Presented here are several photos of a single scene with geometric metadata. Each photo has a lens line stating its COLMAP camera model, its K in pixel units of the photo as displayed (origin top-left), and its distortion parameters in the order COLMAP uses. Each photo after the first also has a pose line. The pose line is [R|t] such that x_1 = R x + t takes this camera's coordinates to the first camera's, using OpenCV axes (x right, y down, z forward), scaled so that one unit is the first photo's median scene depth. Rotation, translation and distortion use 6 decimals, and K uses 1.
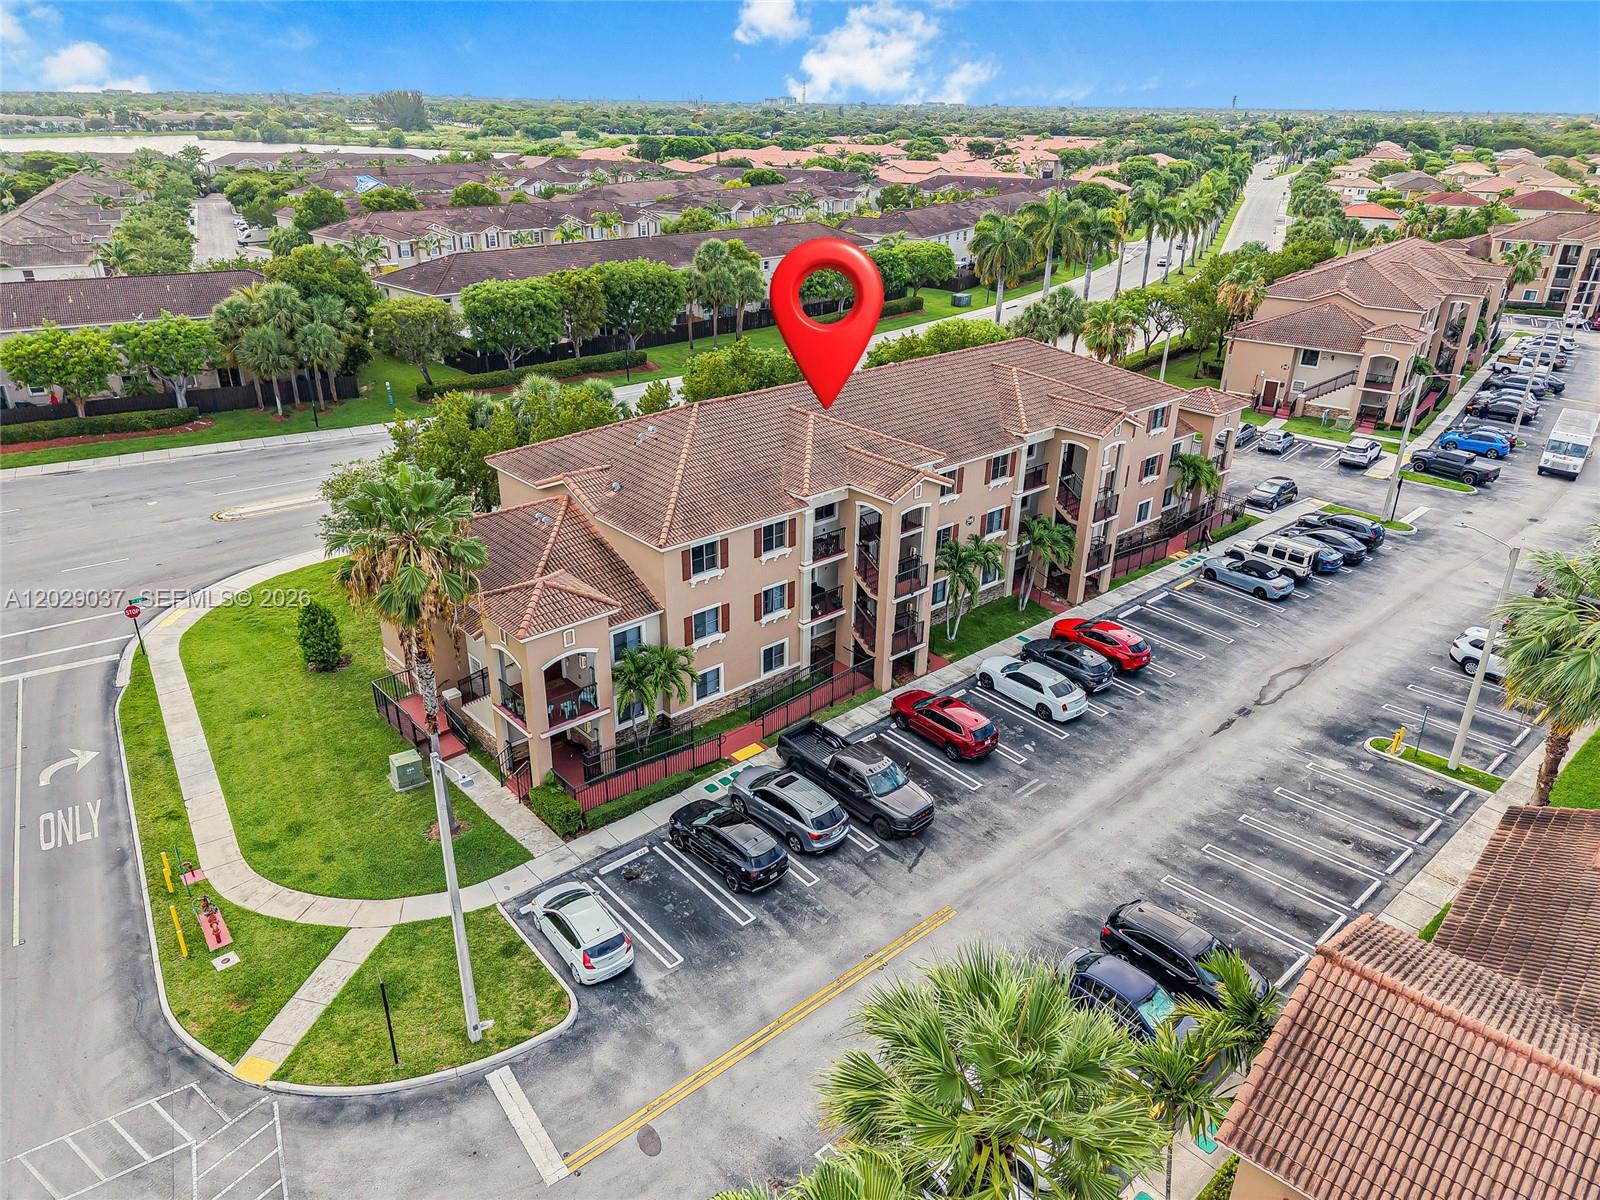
lens RADIAL K [[1098.0, 0, 800.0], [0, 1098.0, 600.0], [0, 0, 1]] dist [0.005937, -0.001035]
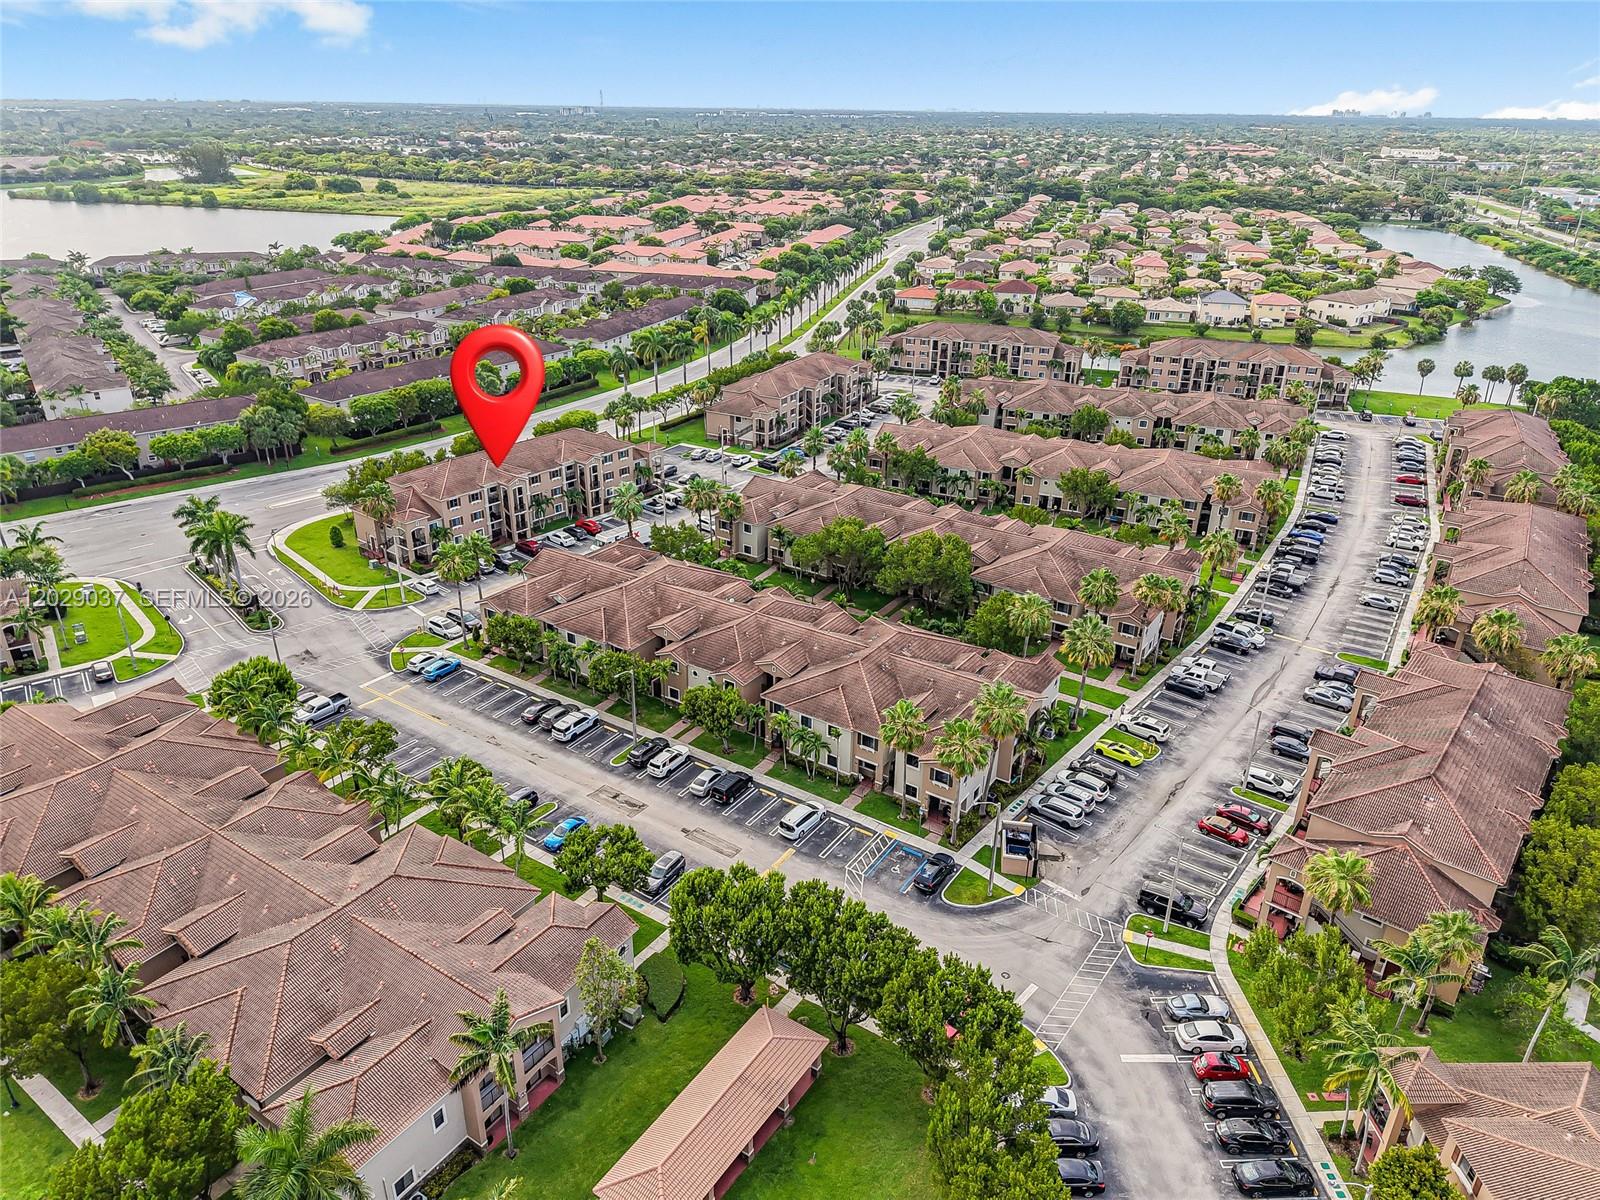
lens RADIAL K [[1146.3, 0, 848.5], [0, 1146.3, 631.4], [0, 0, 1]] dist [-0.010326, -0.005232]
pose [[0.983235, -0.070391, 0.168206, 0.446747], [0.067073, 0.997426, 0.025331, 0.316864], [-0.169556, -0.013625, 0.985426, -2.496861]]
